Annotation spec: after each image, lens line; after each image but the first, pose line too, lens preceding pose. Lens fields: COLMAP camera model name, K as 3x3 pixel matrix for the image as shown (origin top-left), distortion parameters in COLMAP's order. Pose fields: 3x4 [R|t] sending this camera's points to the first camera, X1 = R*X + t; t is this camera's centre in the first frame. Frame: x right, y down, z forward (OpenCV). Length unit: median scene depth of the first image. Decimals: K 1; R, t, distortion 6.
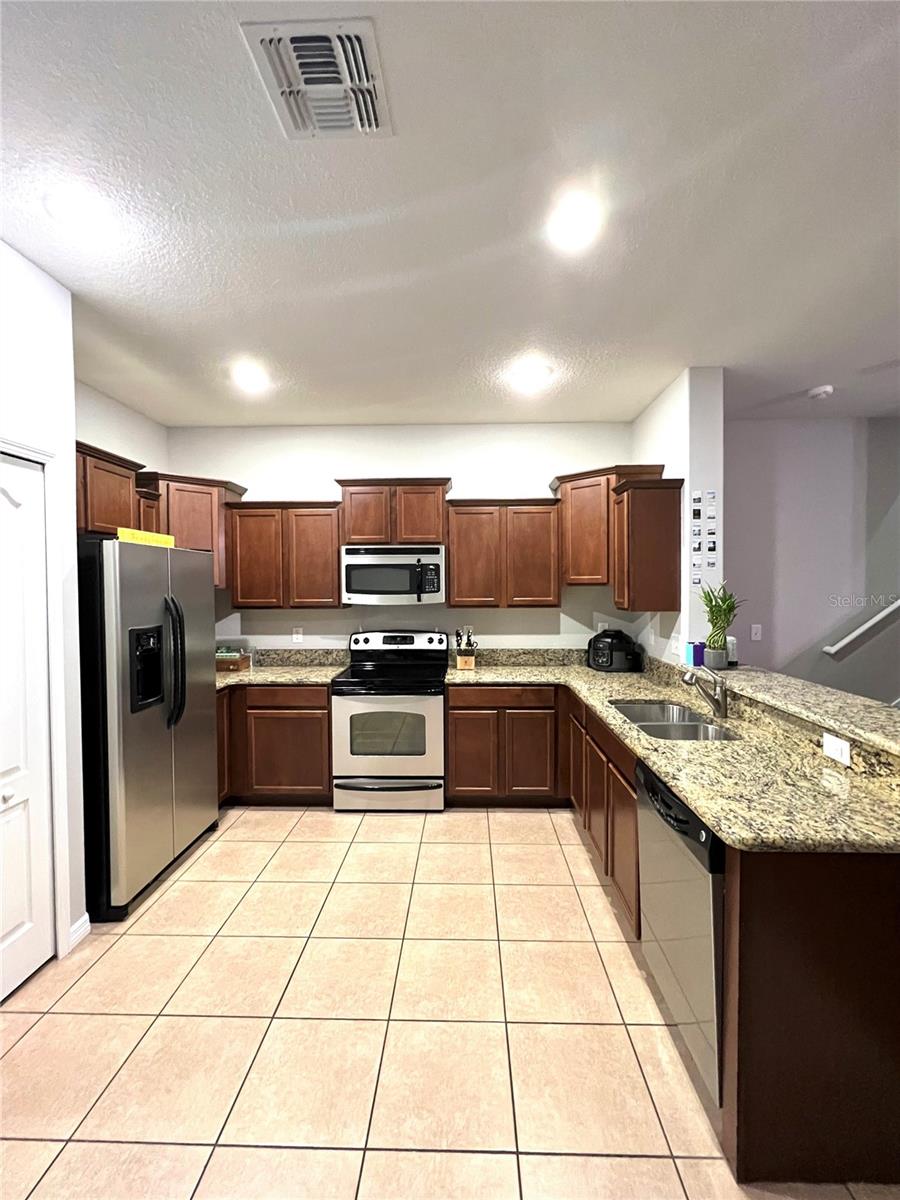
lens RADIAL K [[514.4, 0, 451.0], [0, 514.4, 596.8], [0, 0, 1]] dist [0.004998, 0.000386]
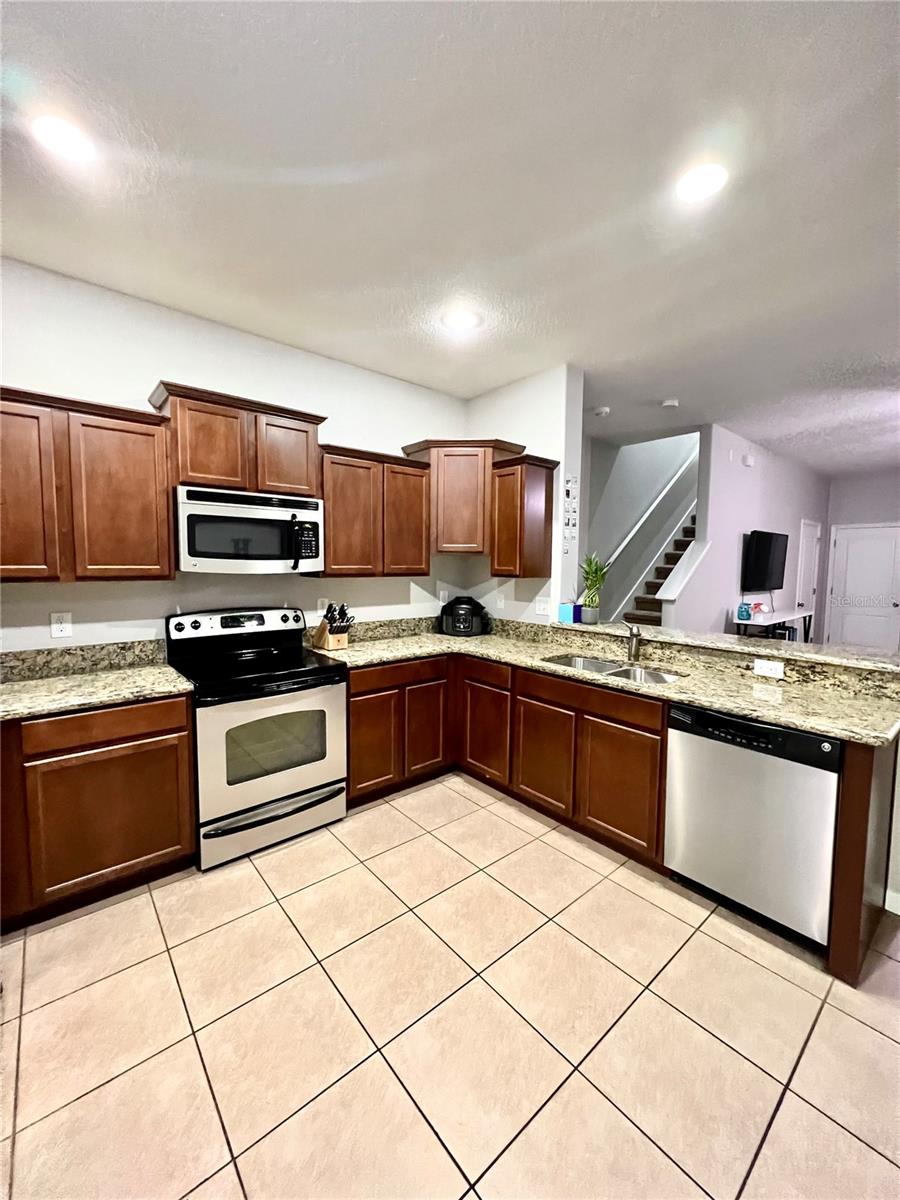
lens RADIAL K [[480.2, 0, 451.5], [0, 480.2, 597.4], [0, 0, 1]] dist [0.000815, -0.000083]
pose [[0.739533, -0.037524, 0.672073, -0.396772], [0.000572, 0.998480, 0.055119, 0.012313], [-0.673120, -0.040378, 0.738430, 0.312106]]
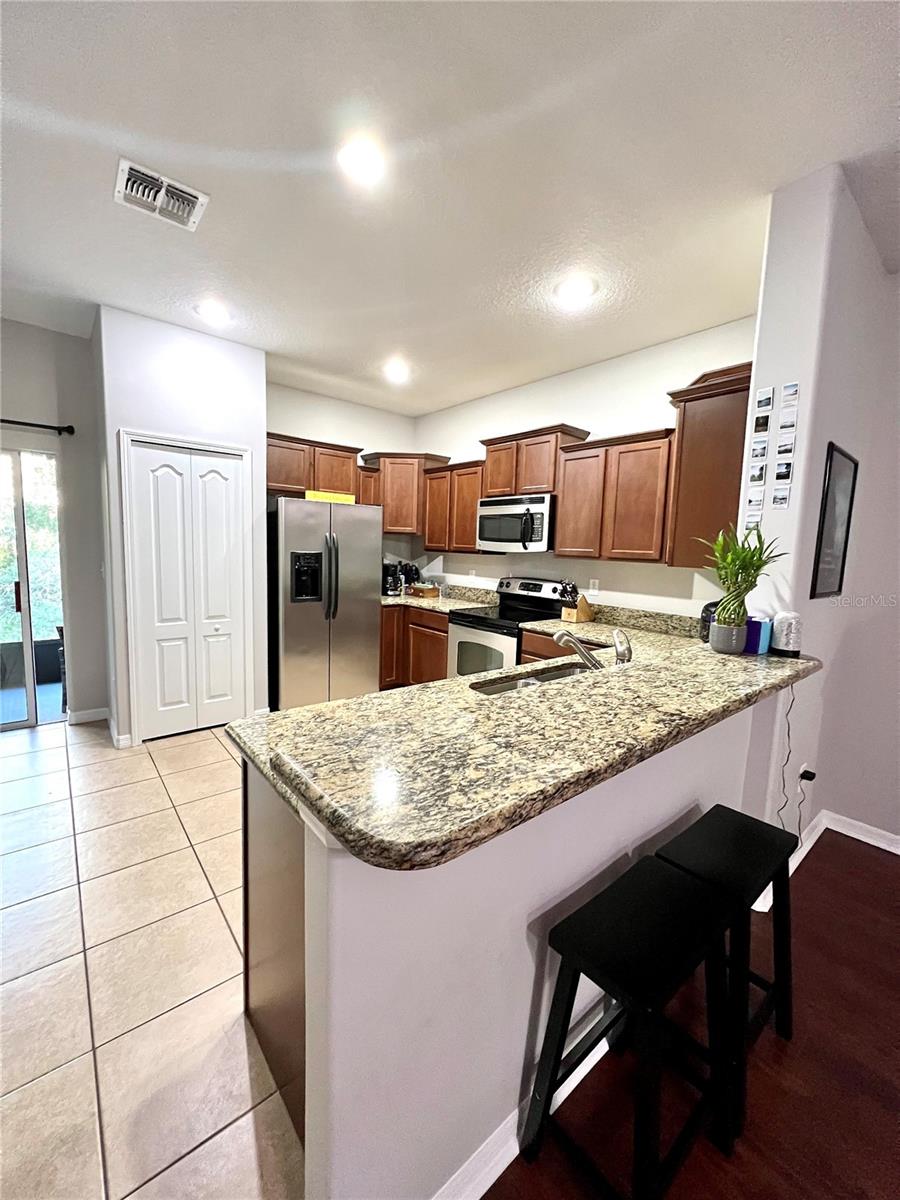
lens RADIAL K [[480.2, 0, 448.6], [0, 480.2, 595.3], [0, 0, 1]] dist [0.000815, -0.000083]
pose [[0.662645, 0.106023, -0.741391, 0.597101], [-0.056149, 0.994176, 0.091988, 0.021704], [0.746826, -0.019327, 0.664738, 0.241118]]
